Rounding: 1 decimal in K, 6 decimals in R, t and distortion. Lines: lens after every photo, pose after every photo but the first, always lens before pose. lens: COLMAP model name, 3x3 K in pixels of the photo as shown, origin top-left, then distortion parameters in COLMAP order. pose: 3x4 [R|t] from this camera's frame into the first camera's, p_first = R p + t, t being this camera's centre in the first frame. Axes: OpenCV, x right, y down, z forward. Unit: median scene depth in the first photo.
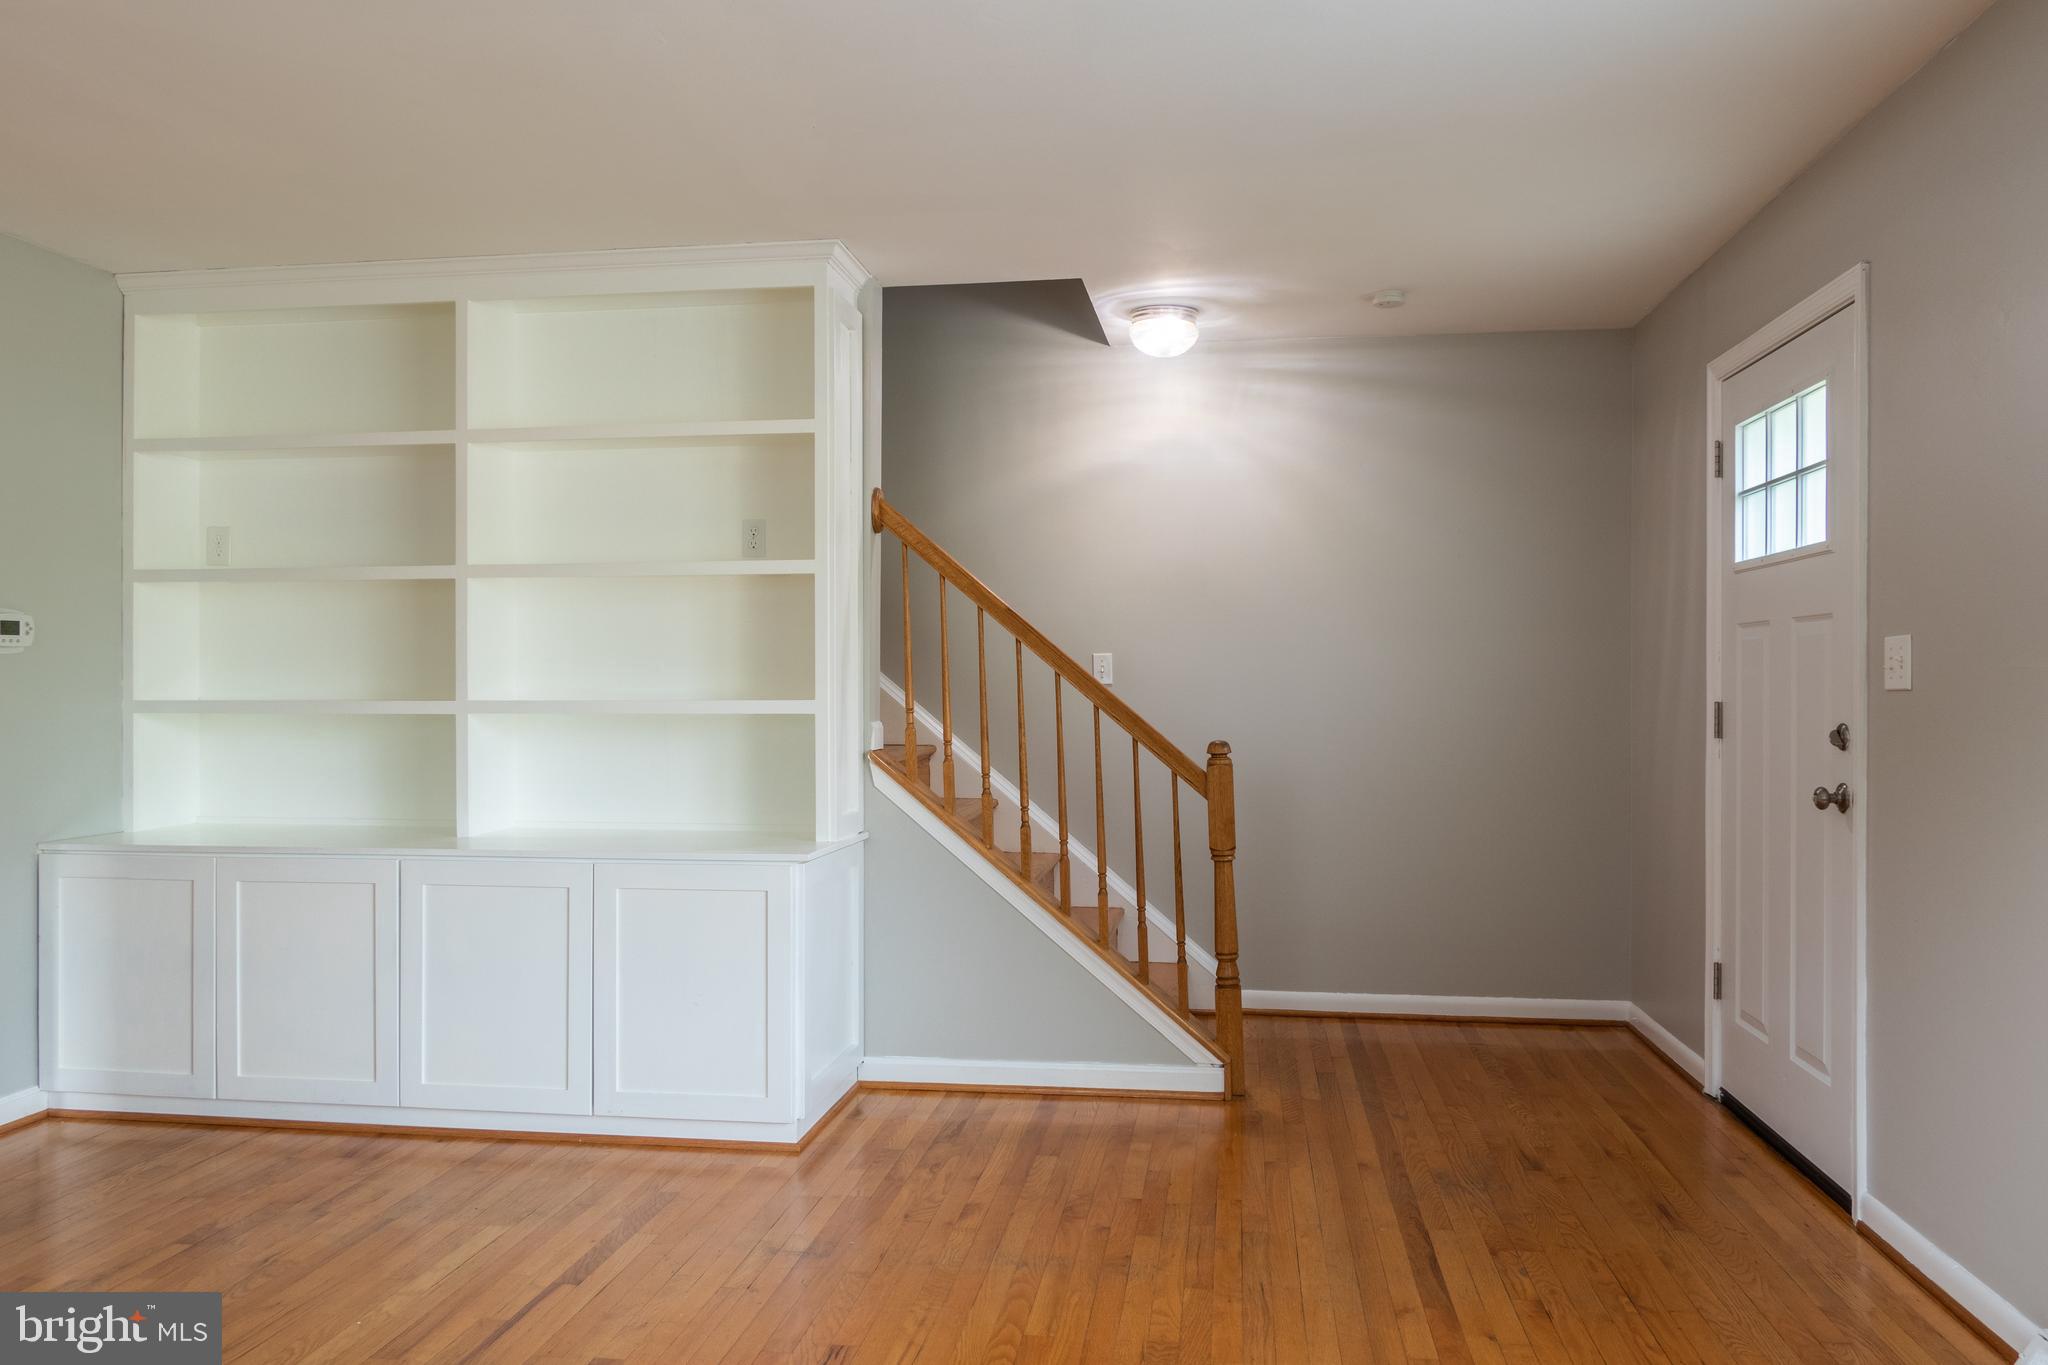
lens RADIAL K [[1463.8, 0, 1024.0], [0, 1463.8, 682.5], [0, 0, 1]] dist [-0.002231, -0.003029]
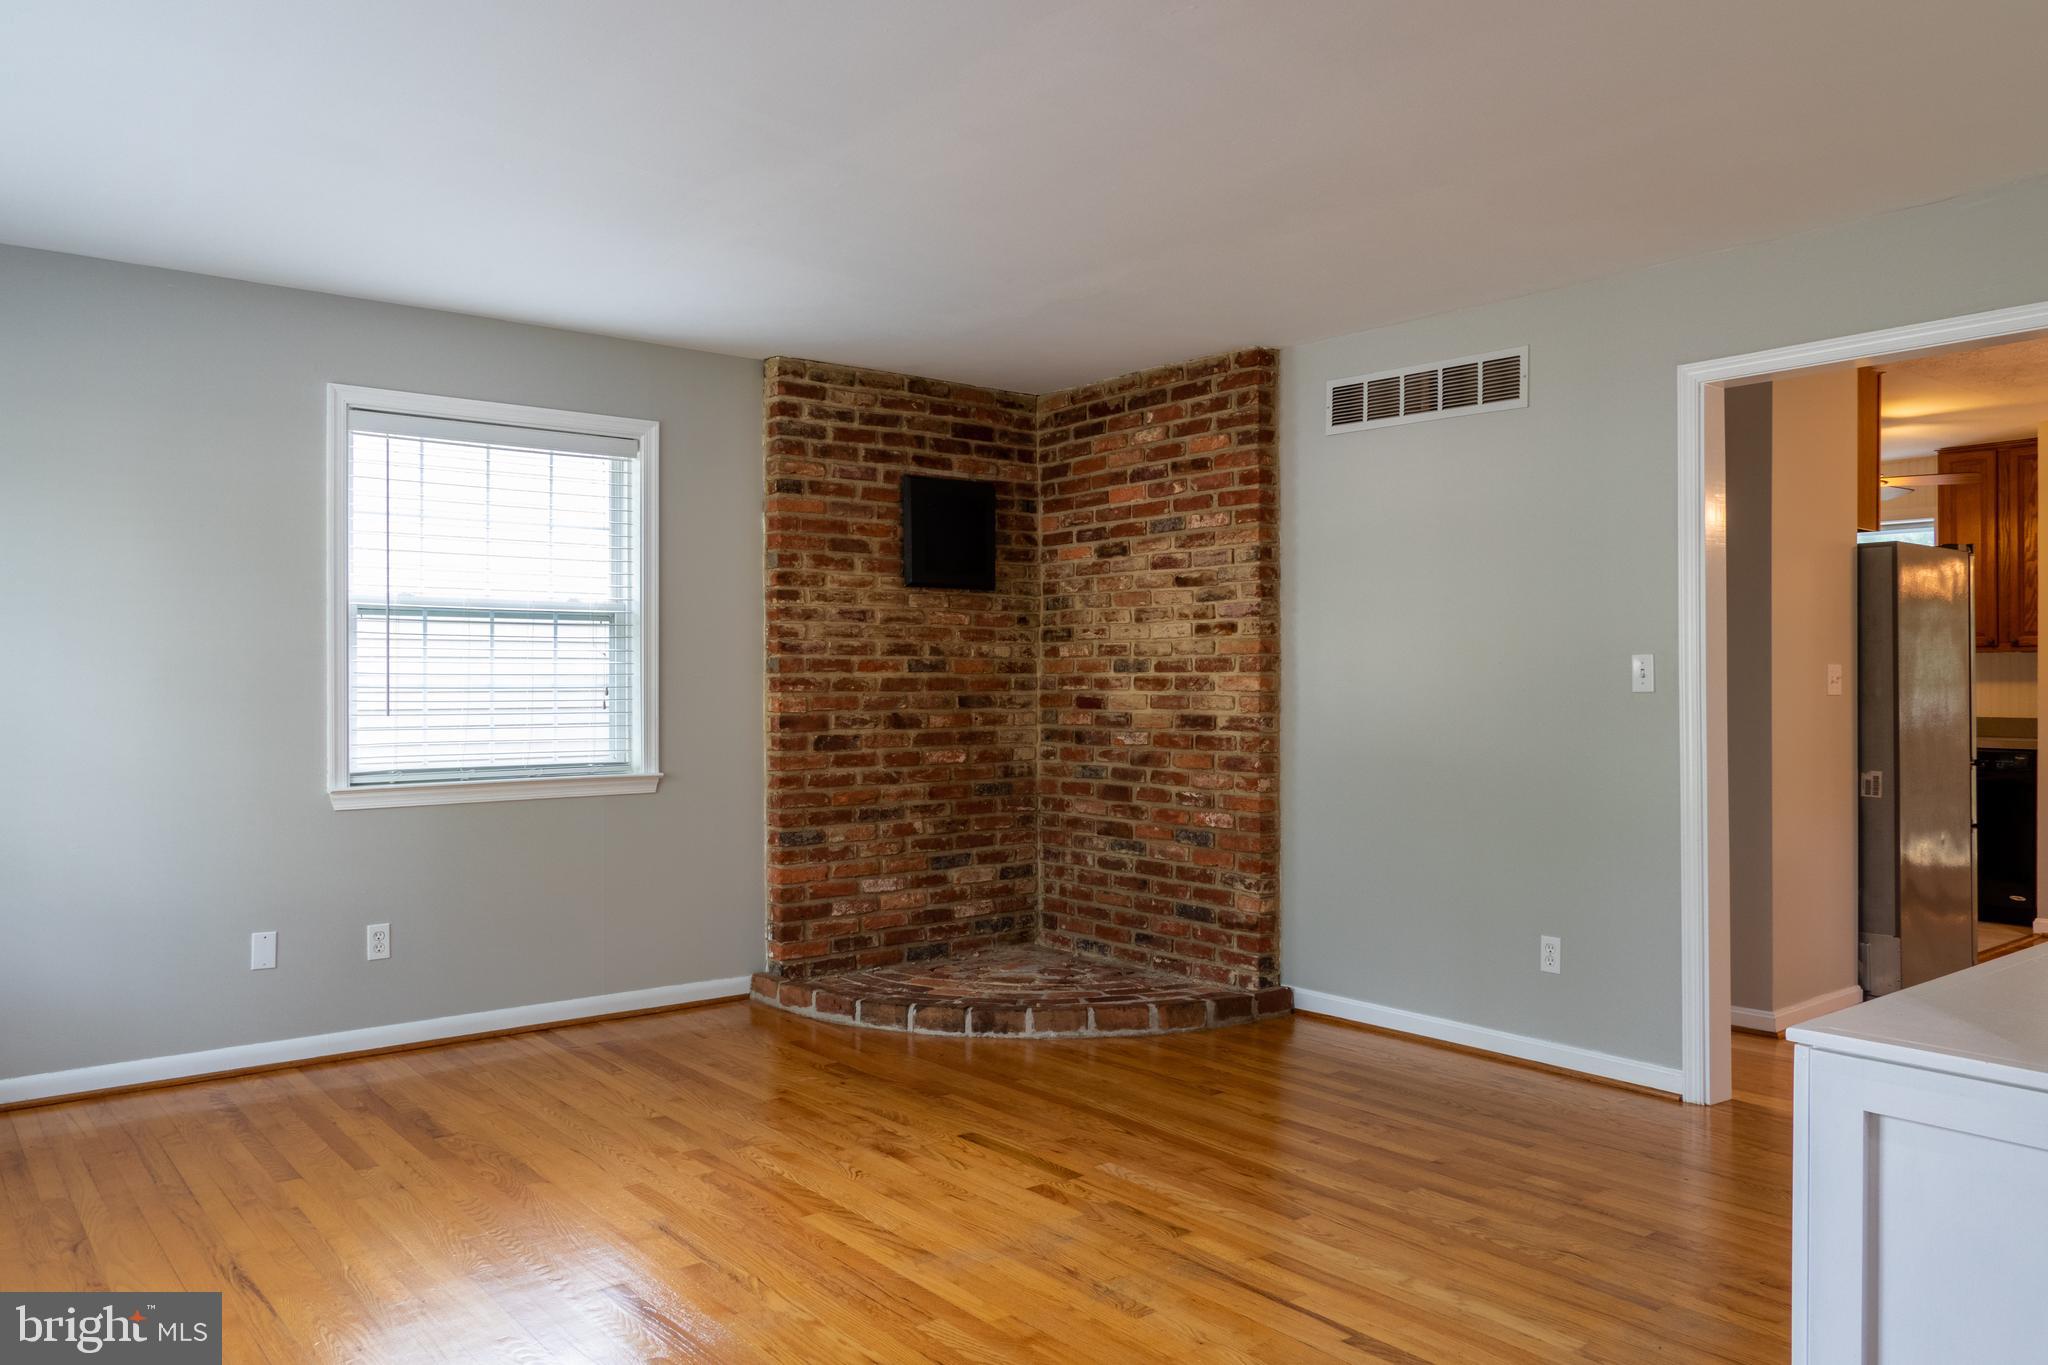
lens RADIAL K [[1463.8, 0, 1024.0], [0, 1463.8, 682.5], [0, 0, 1]] dist [-0.002231, -0.003029]
pose [[-0.684689, -0.006008, -0.728810, 0.473658], [0.002391, 0.999942, -0.010489, 0.015554], [0.728831, -0.008925, -0.684635, 1.438060]]
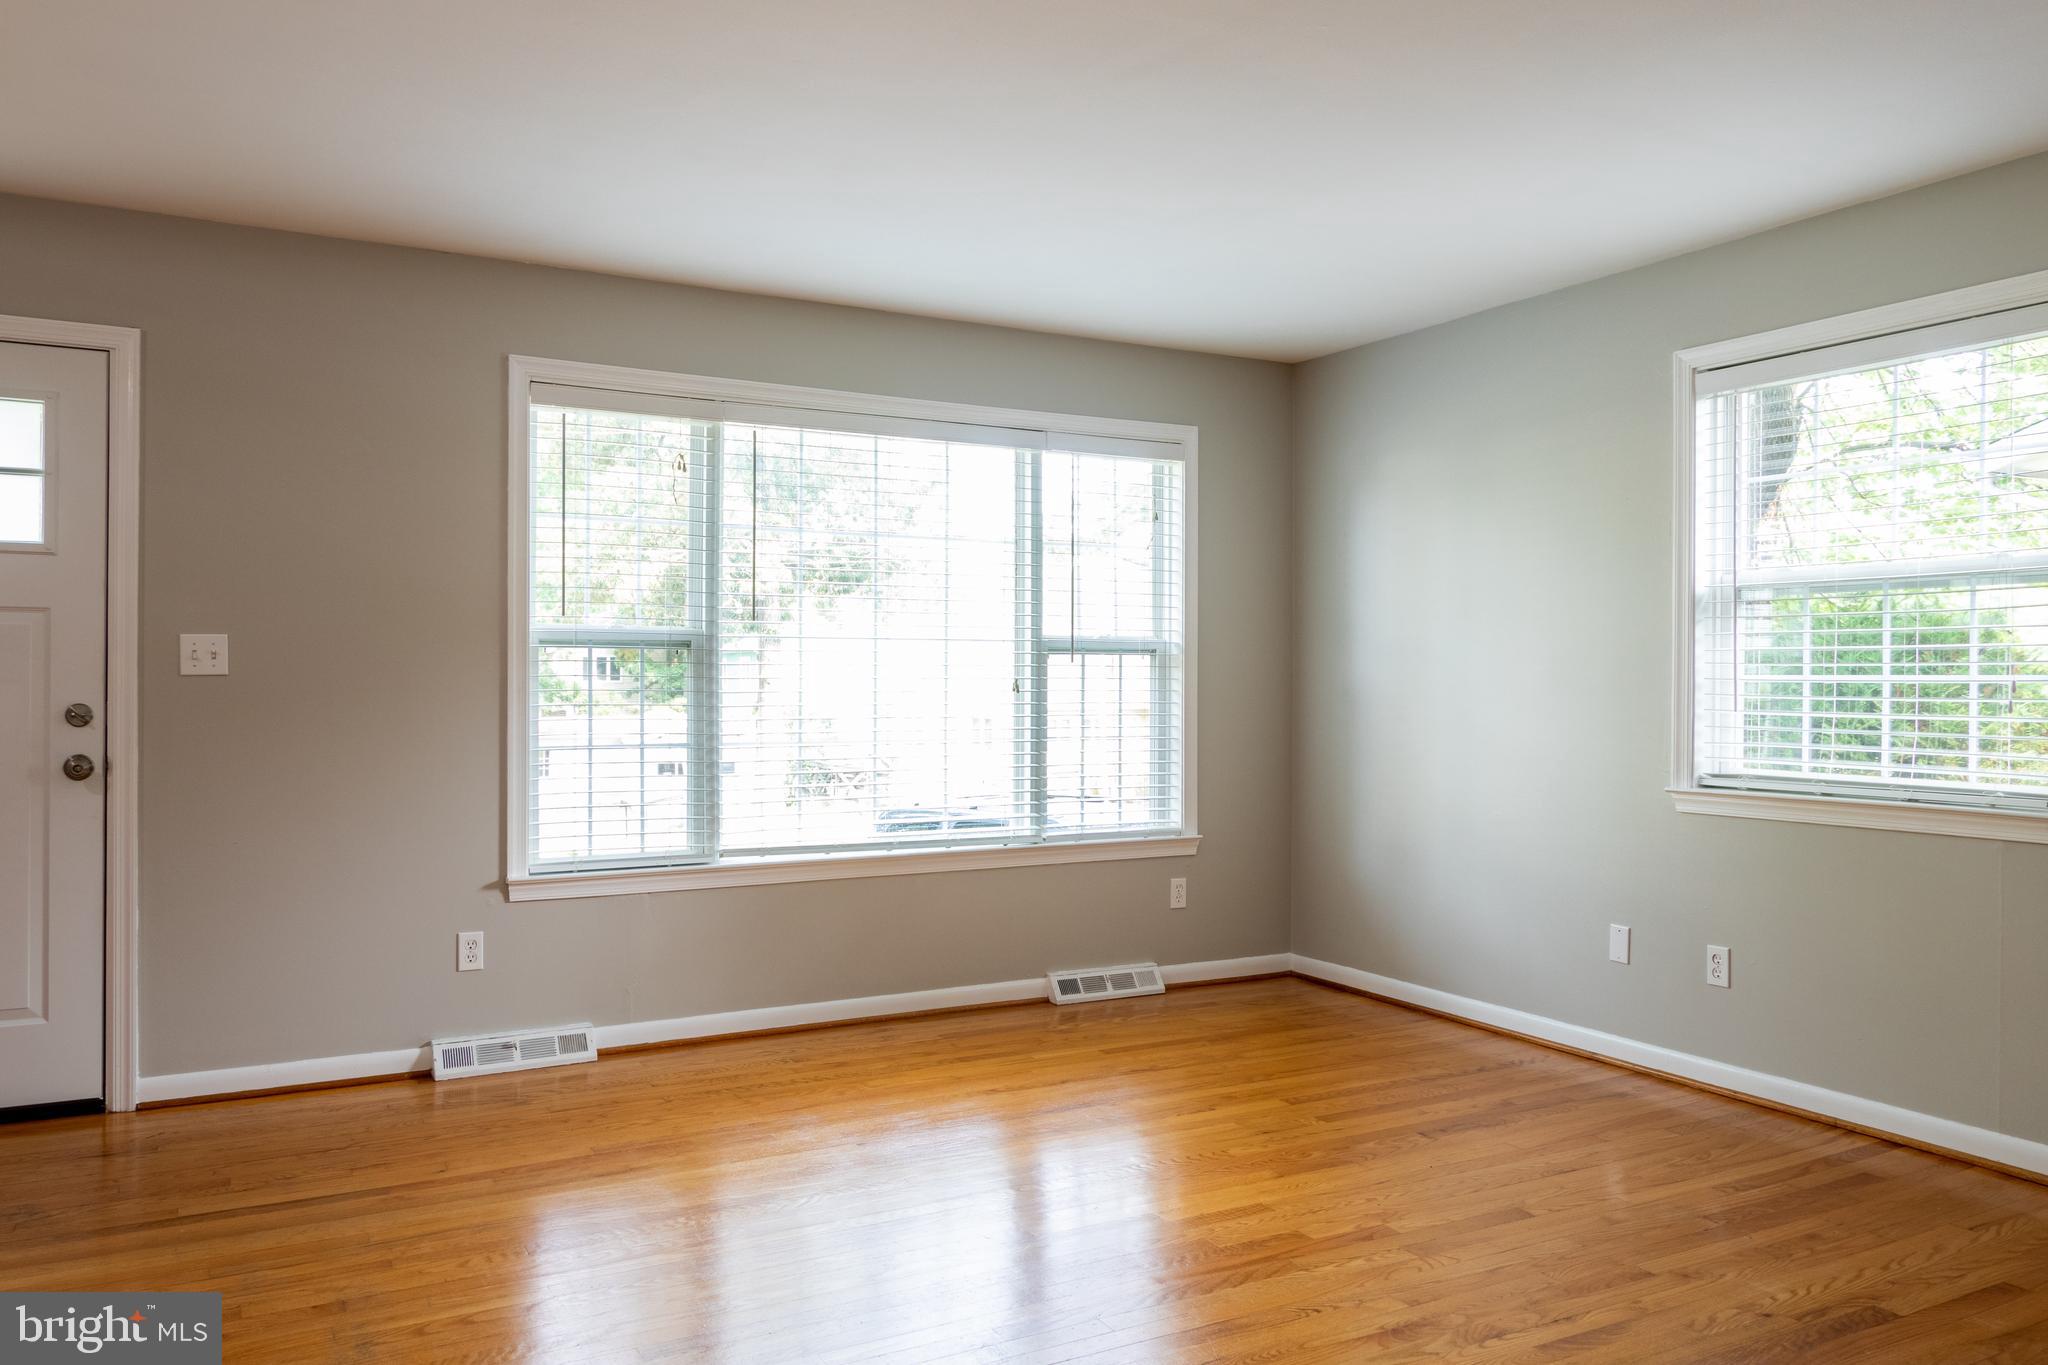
lens RADIAL K [[1463.8, 0, 1024.0], [0, 1463.8, 682.5], [0, 0, 1]] dist [-0.002231, -0.003029]
pose [[-0.597425, -0.007308, 0.801891, -0.931564], [-0.005271, 0.999973, 0.005186, 0.001224], [-0.801907, -0.001129, -0.597448, 1.221047]]
